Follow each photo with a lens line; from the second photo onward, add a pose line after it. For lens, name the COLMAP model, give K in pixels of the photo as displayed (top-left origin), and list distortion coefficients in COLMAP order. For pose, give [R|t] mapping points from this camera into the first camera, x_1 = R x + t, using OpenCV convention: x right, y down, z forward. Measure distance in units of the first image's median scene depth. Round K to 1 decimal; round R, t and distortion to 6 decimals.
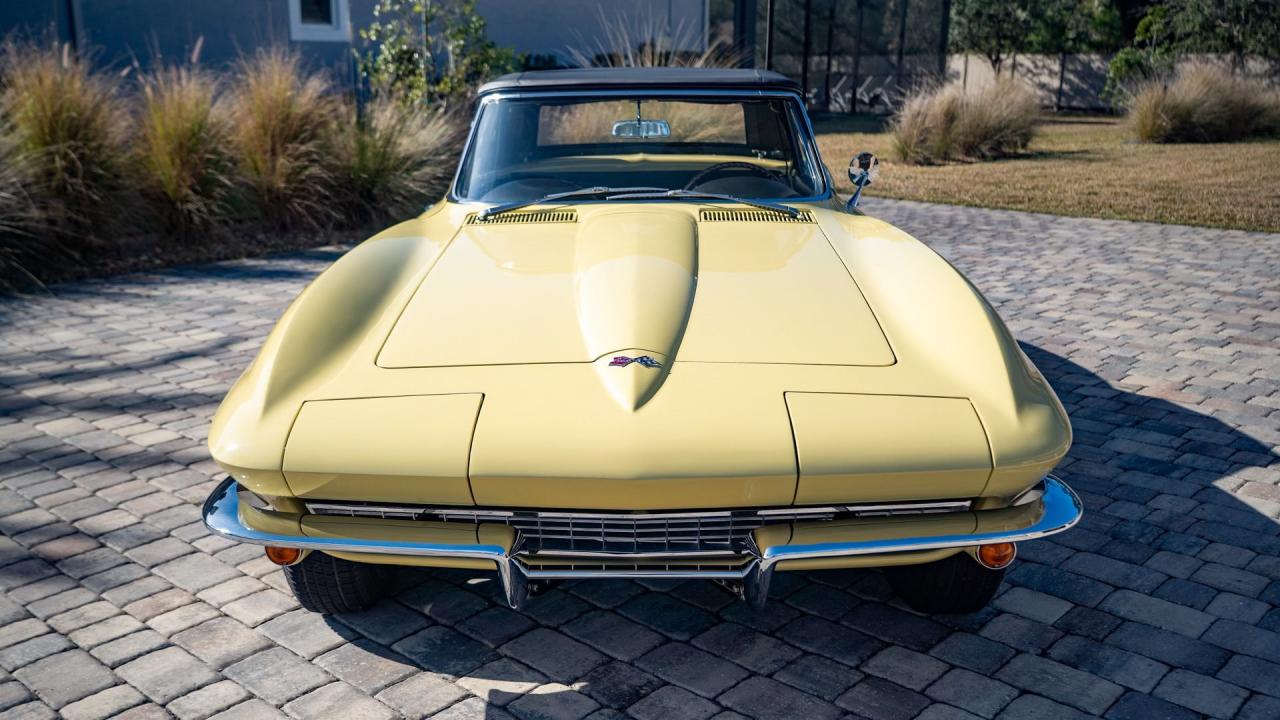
lens RADIAL K [[1125.2, 0, 570.3], [0, 1125.2, 359.6], [0, 0, 1]] dist [0.006910, 0.005578]
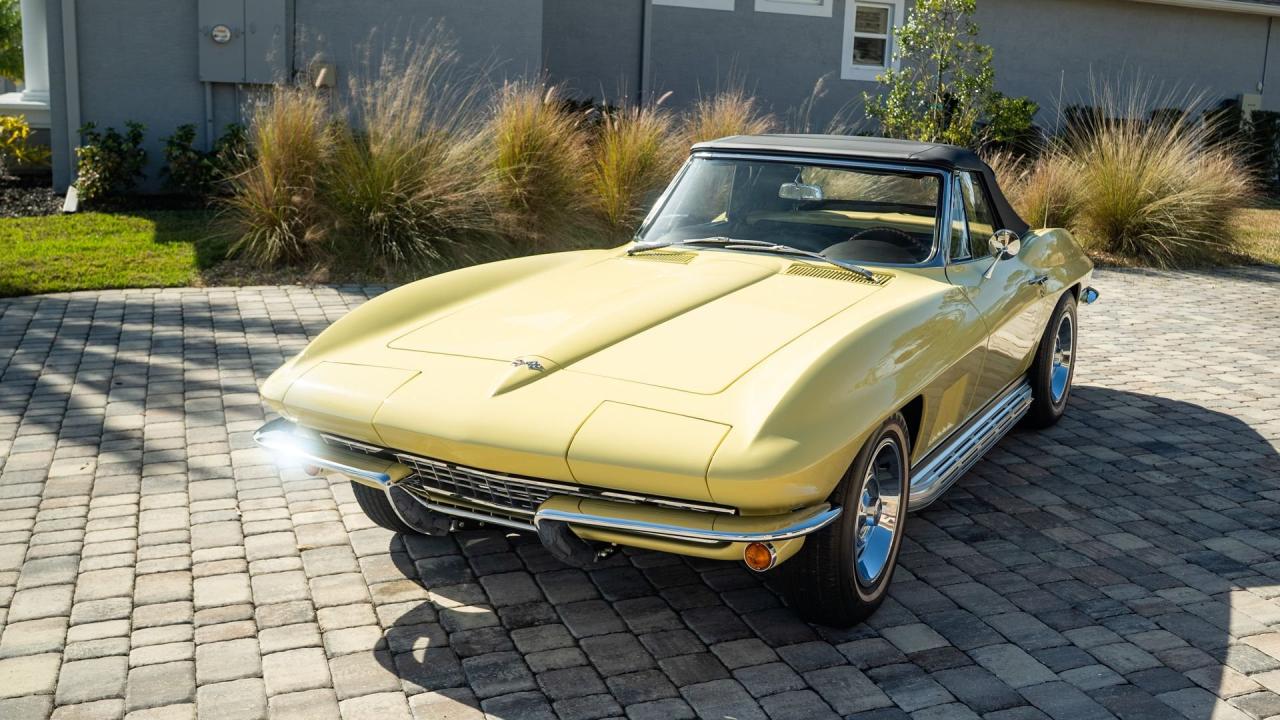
lens RADIAL K [[1174.0, 0, 745.8], [0, 1174.0, 340.7], [0, 0, 1]] dist [-0.038586, 0.012624]
pose [[0.928014, 0.121936, -0.352024, 0.660646], [-0.140264, 0.989748, -0.026933, -0.021133], [0.345131, 0.074370, 0.935603, -0.179687]]
